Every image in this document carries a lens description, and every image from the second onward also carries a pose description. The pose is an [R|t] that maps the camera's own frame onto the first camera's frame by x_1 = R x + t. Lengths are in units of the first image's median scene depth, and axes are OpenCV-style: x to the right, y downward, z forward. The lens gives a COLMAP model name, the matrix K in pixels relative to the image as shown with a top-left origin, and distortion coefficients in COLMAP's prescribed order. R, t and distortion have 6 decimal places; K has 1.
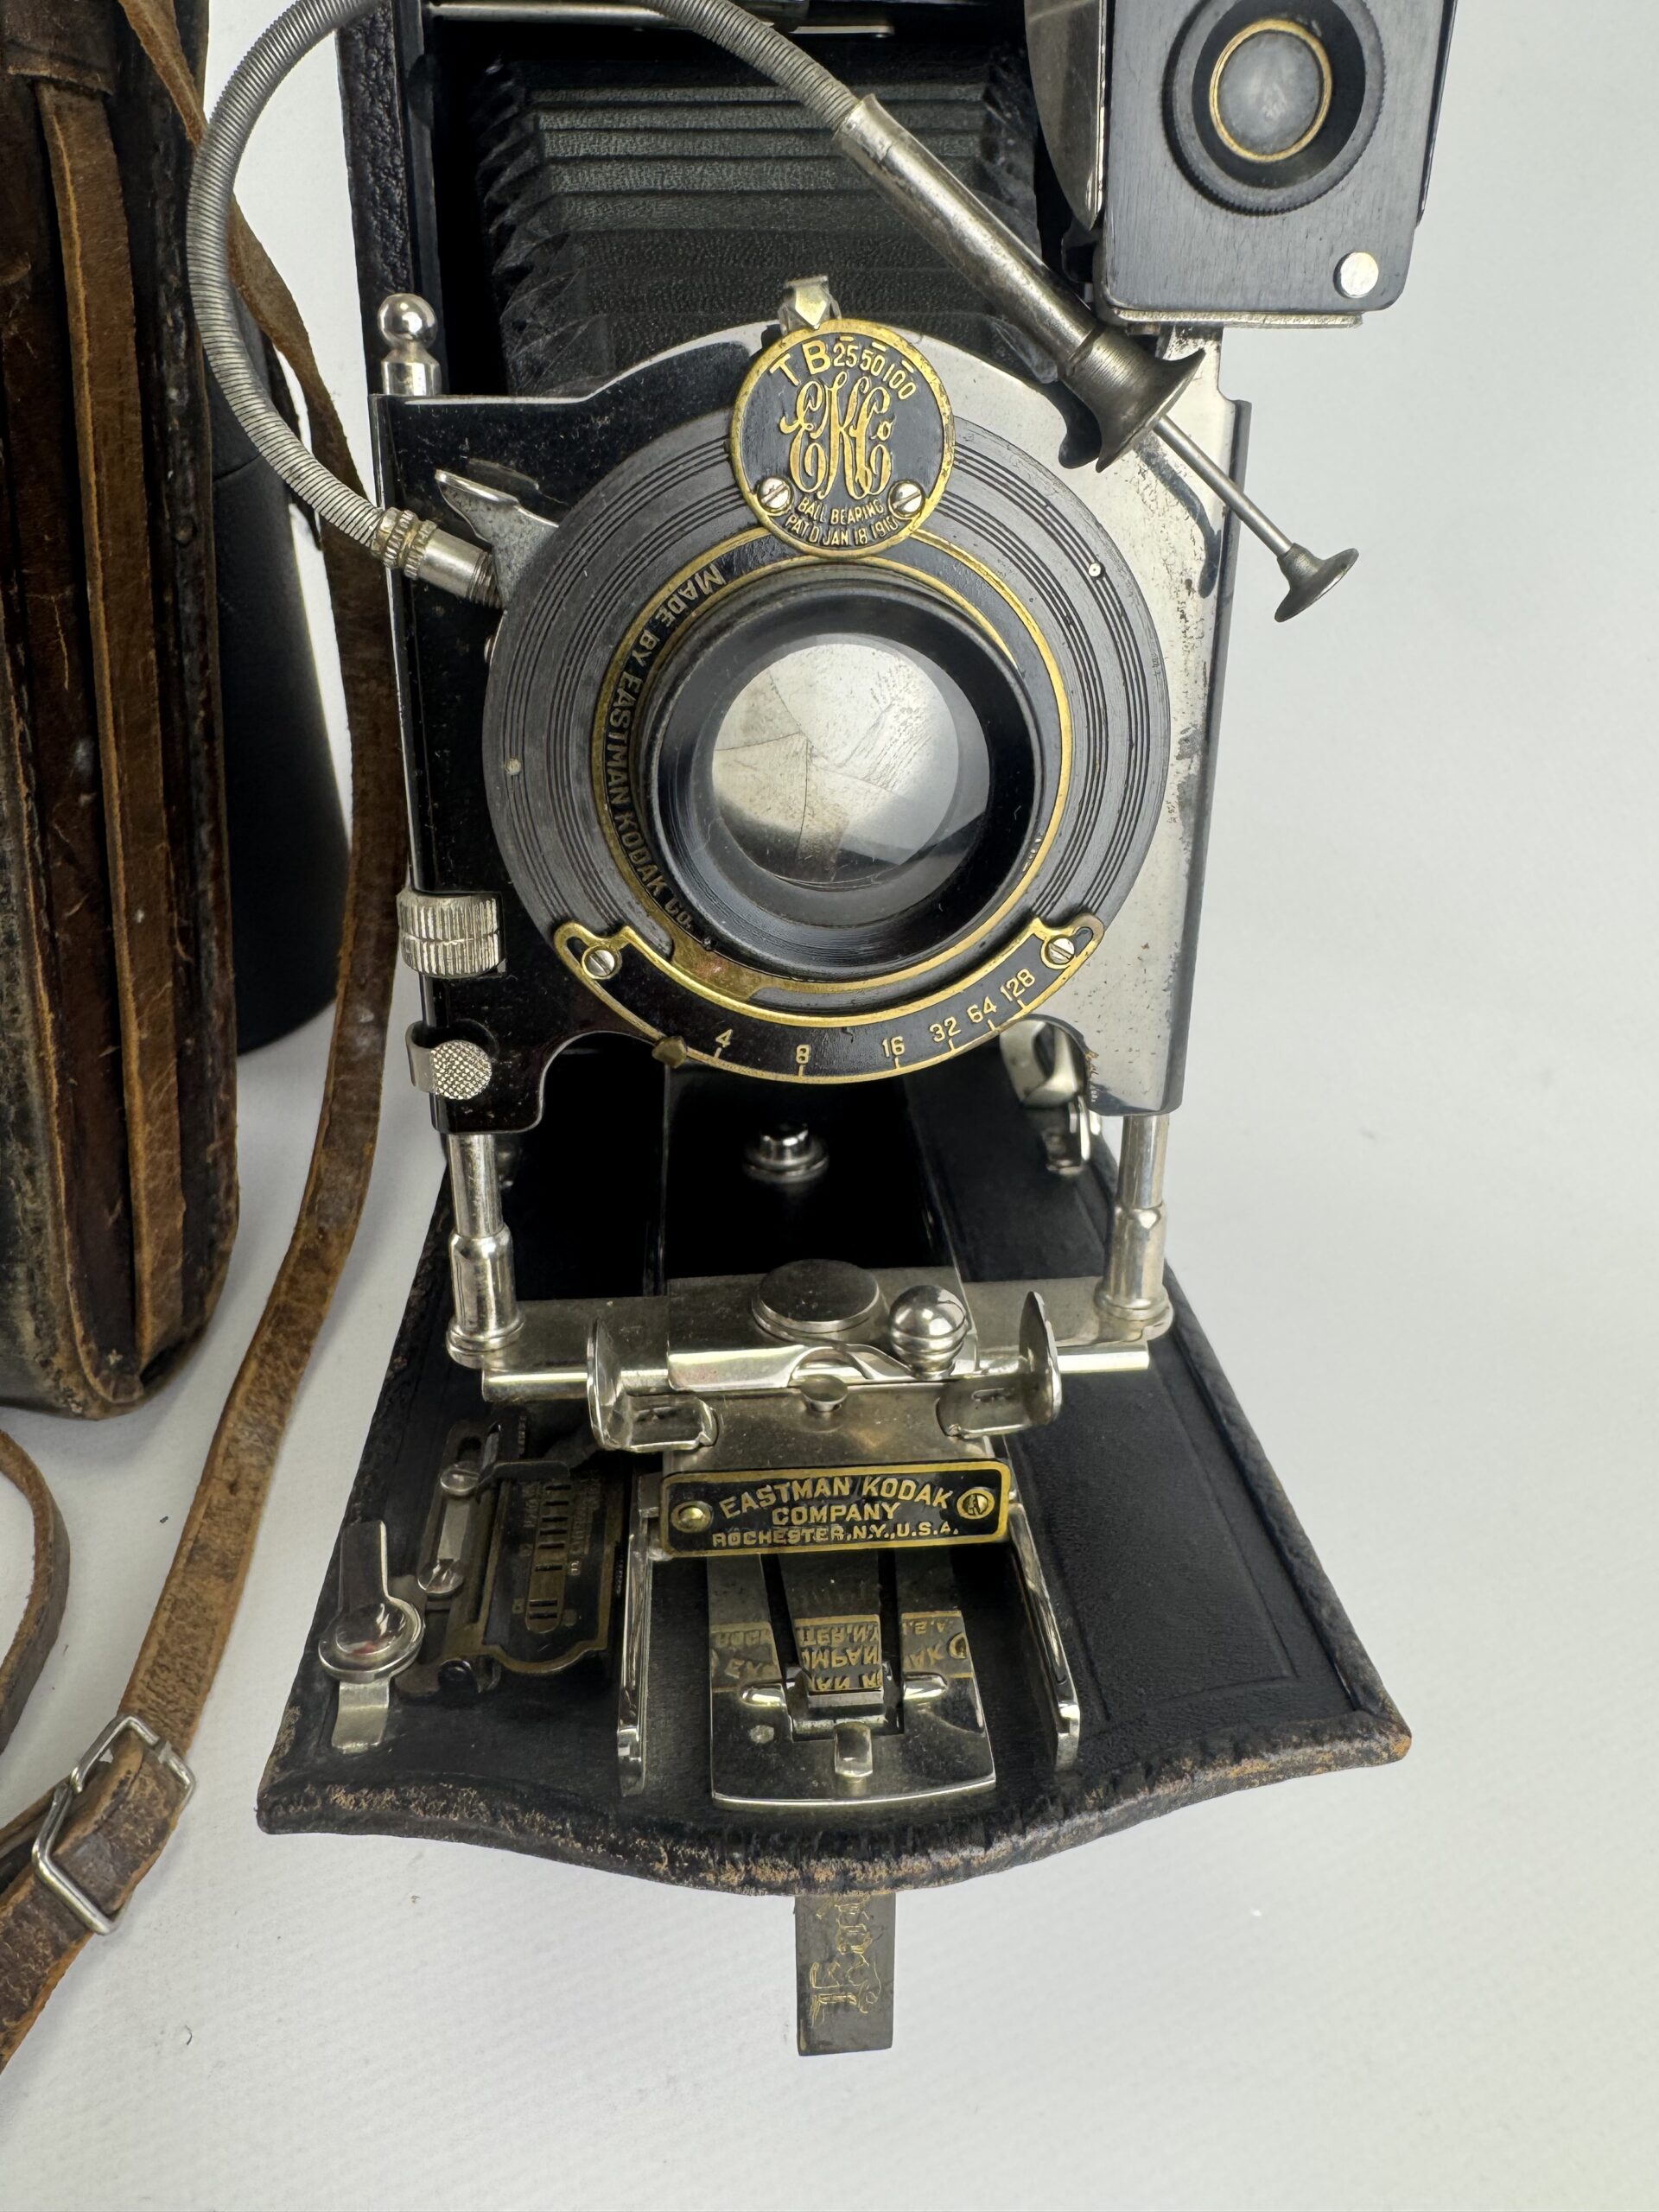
lens RADIAL K [[1580.2, 0, 834.9], [0, 1580.2, 1030.8], [0, 0, 1]] dist [-0.007937, -0.001249]
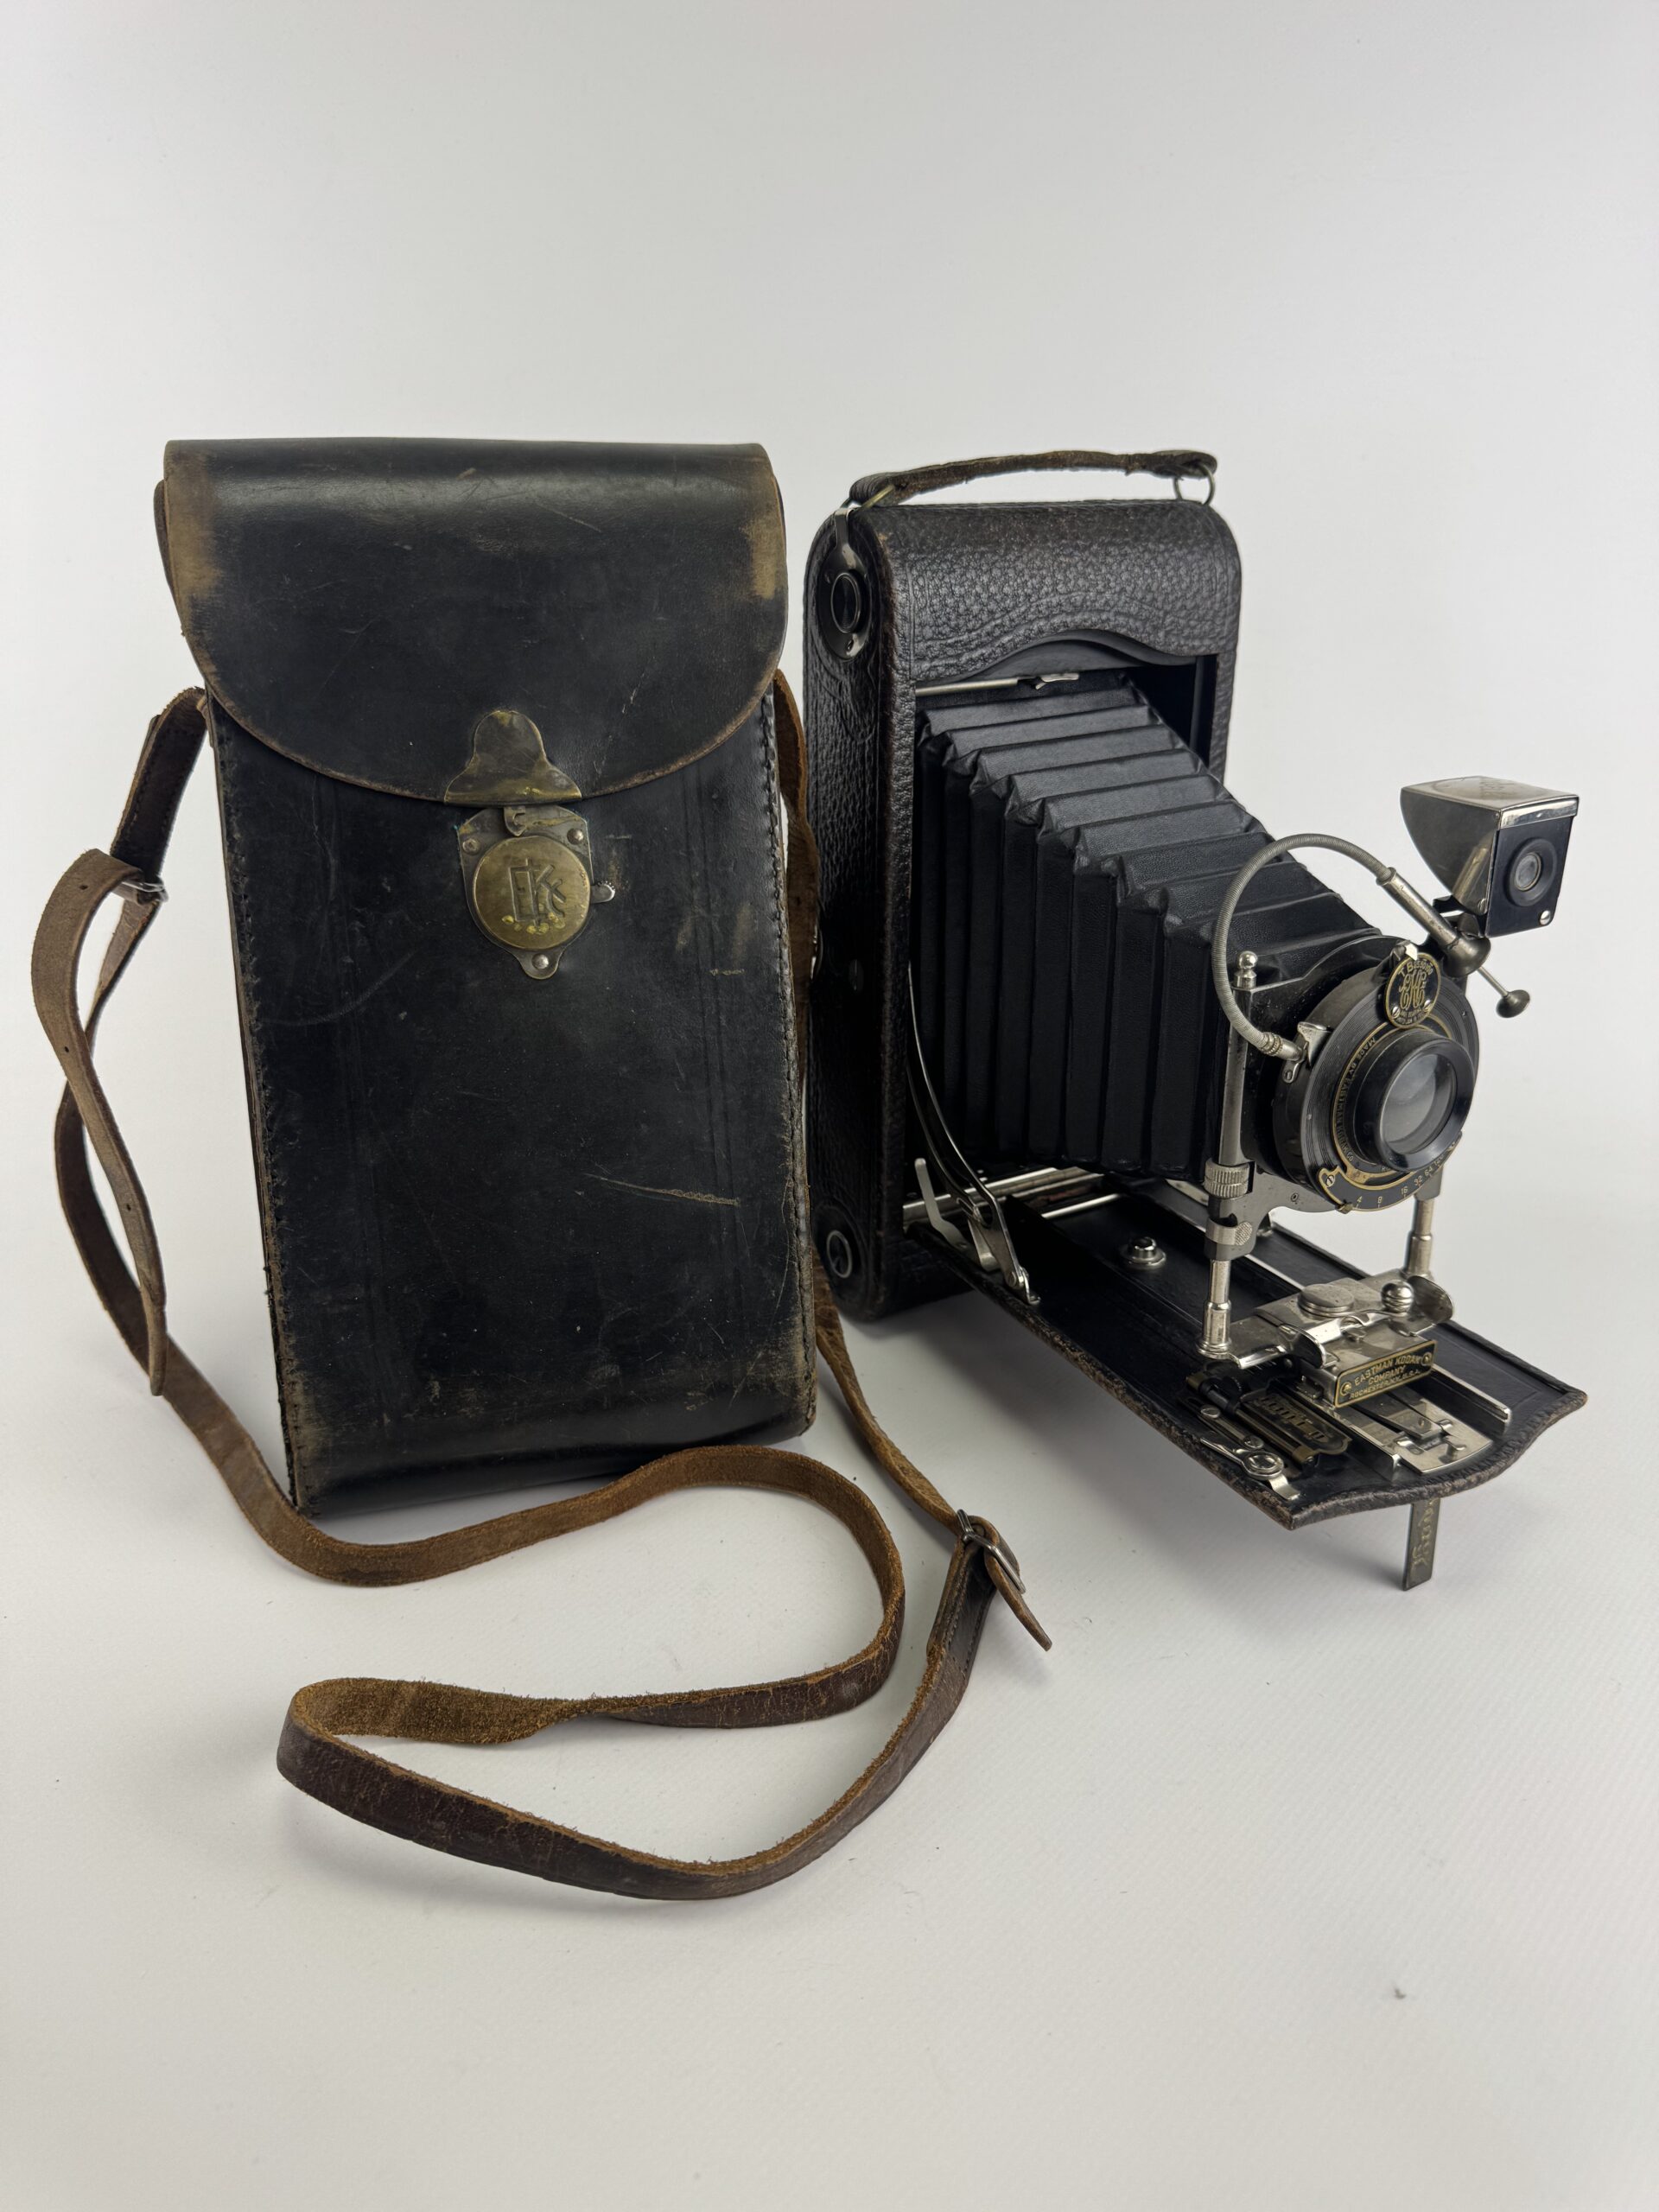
lens RADIAL K [[1589.5, 0, 829.5], [0, 1589.5, 1106.0], [0, 0, 1]] dist [0.145144, -0.382637]
pose [[0.905943, -0.179751, 0.383349, -1.894523], [0.183444, 0.982653, 0.027243, -0.389494], [-0.381596, 0.045642, 0.923202, -1.169282]]
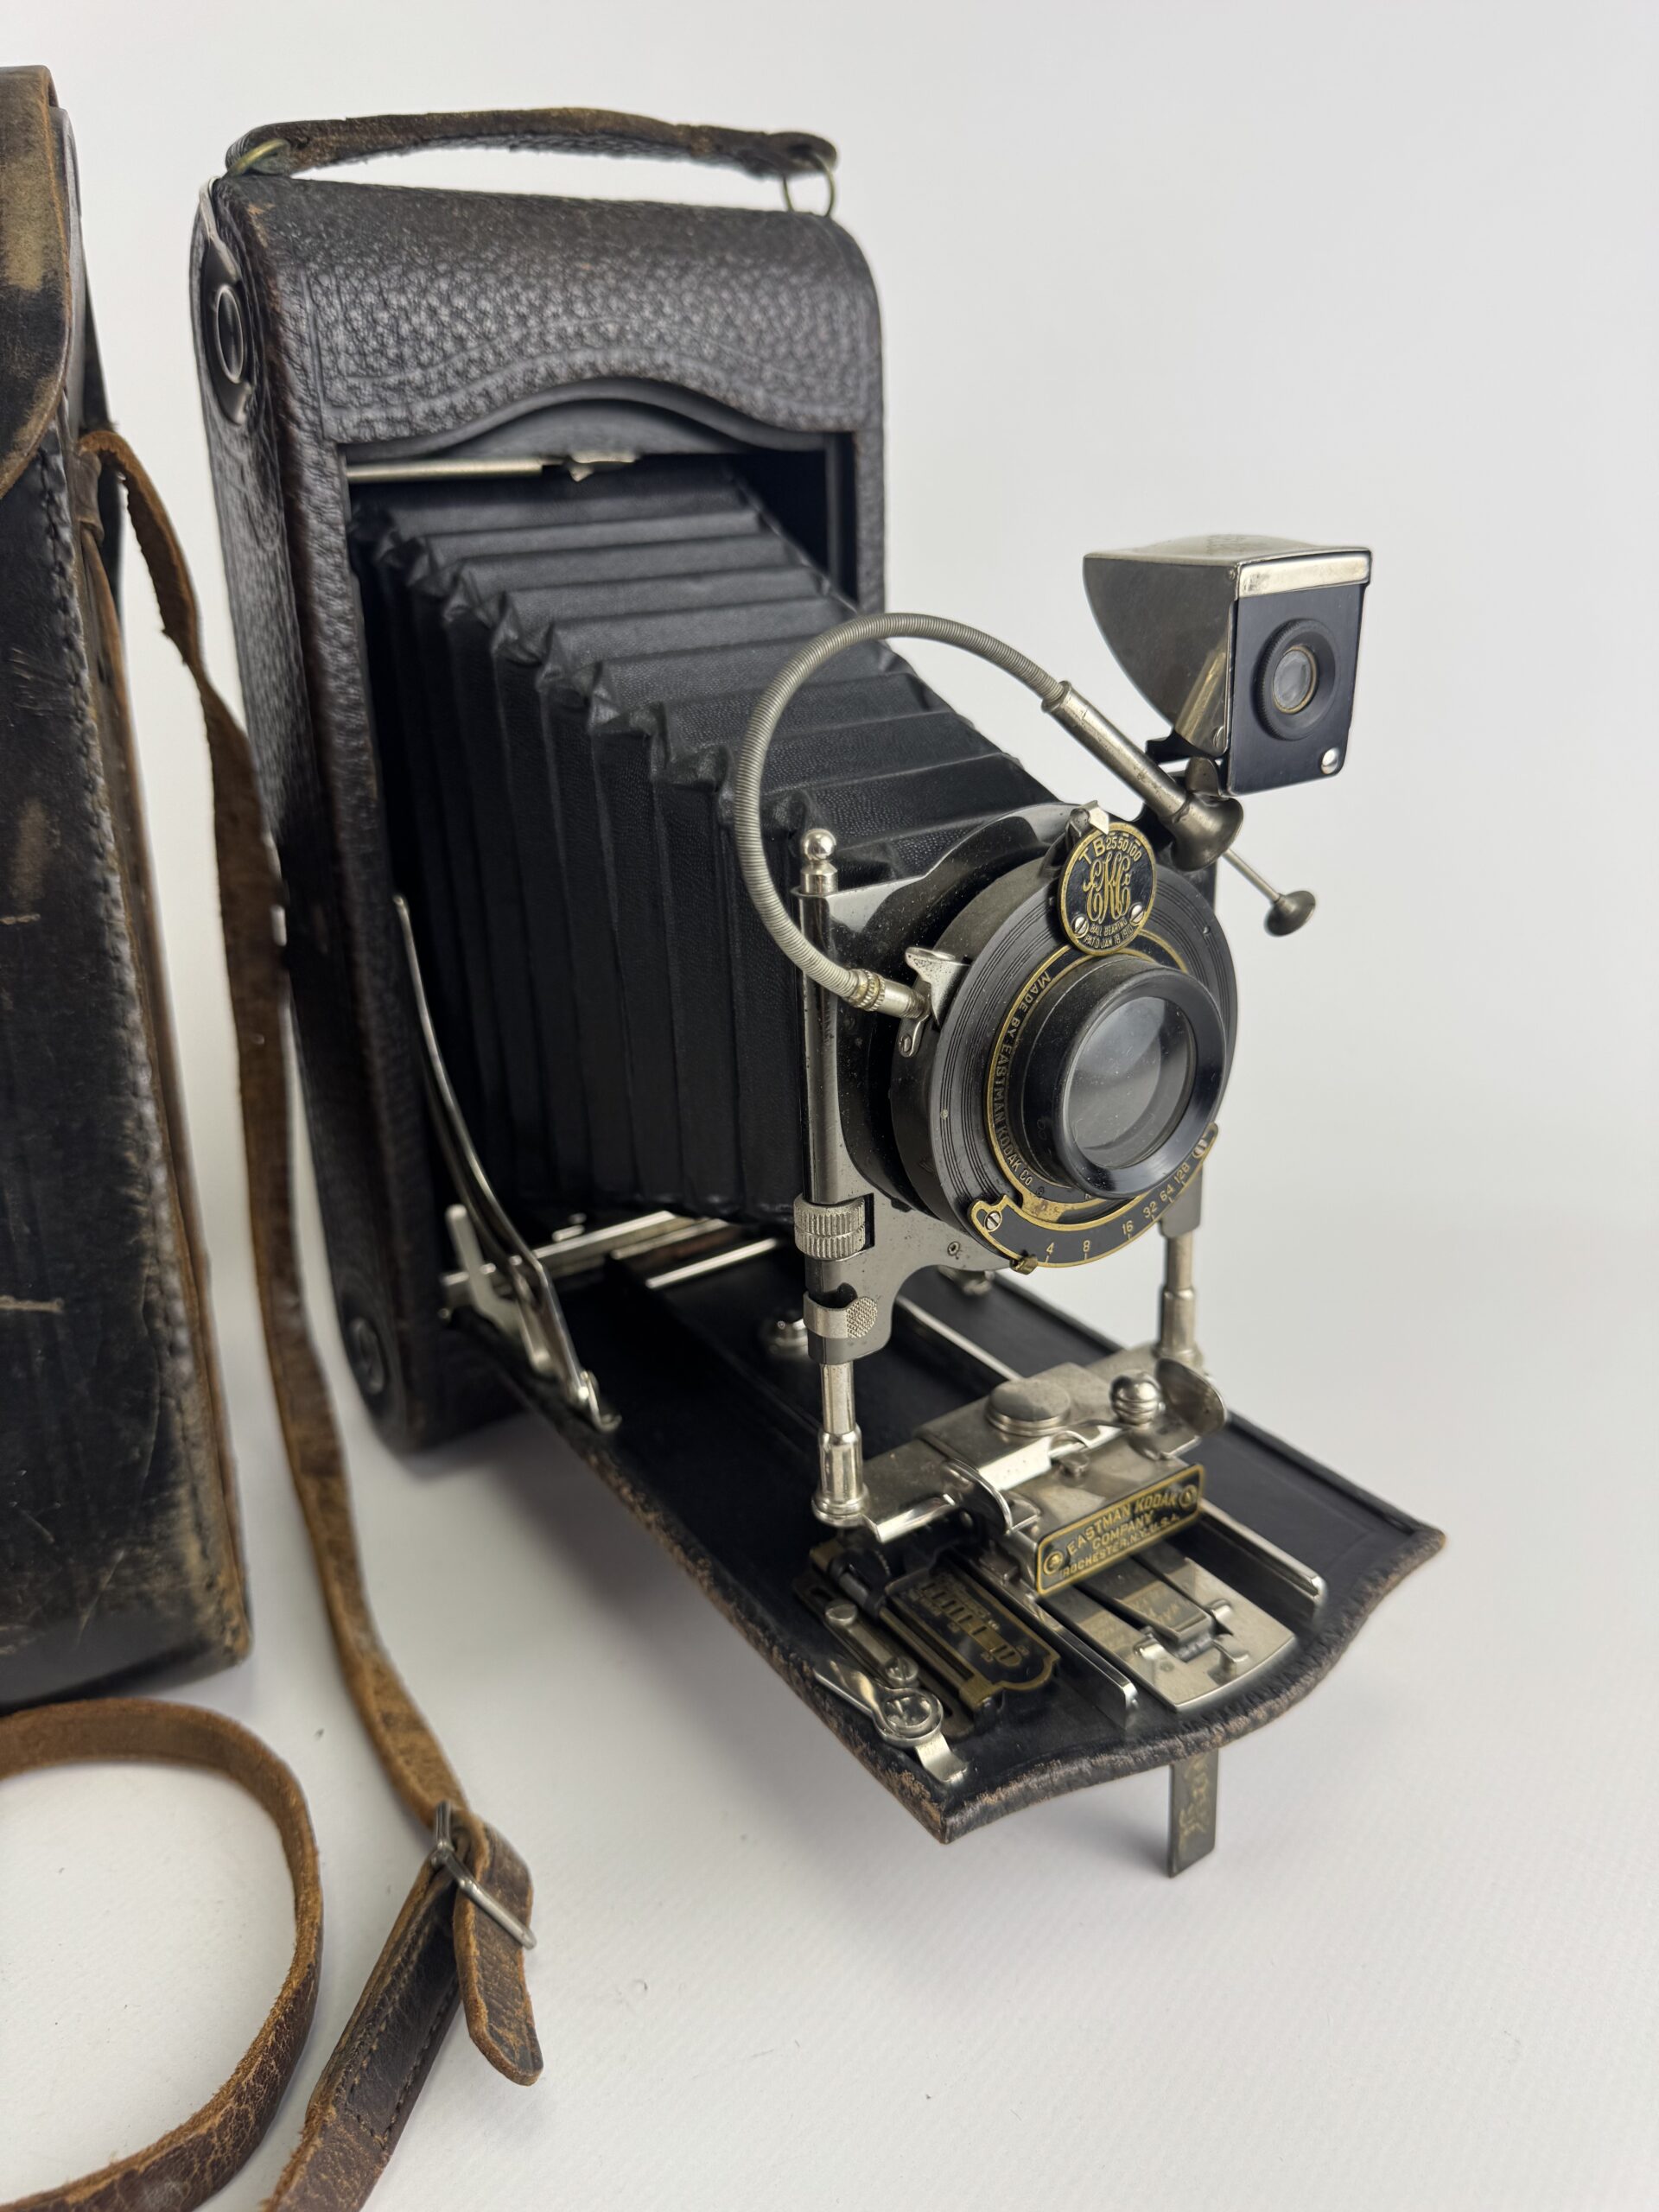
lens RADIAL K [[1589.5, 0, 829.5], [0, 1589.5, 1106.0], [0, 0, 1]] dist [0.145144, -0.382637]
pose [[0.866076, -0.218639, 0.449565, -0.952672], [0.230599, 0.972623, 0.028777, -0.233105], [-0.443550, 0.078746, 0.892784, -0.342175]]
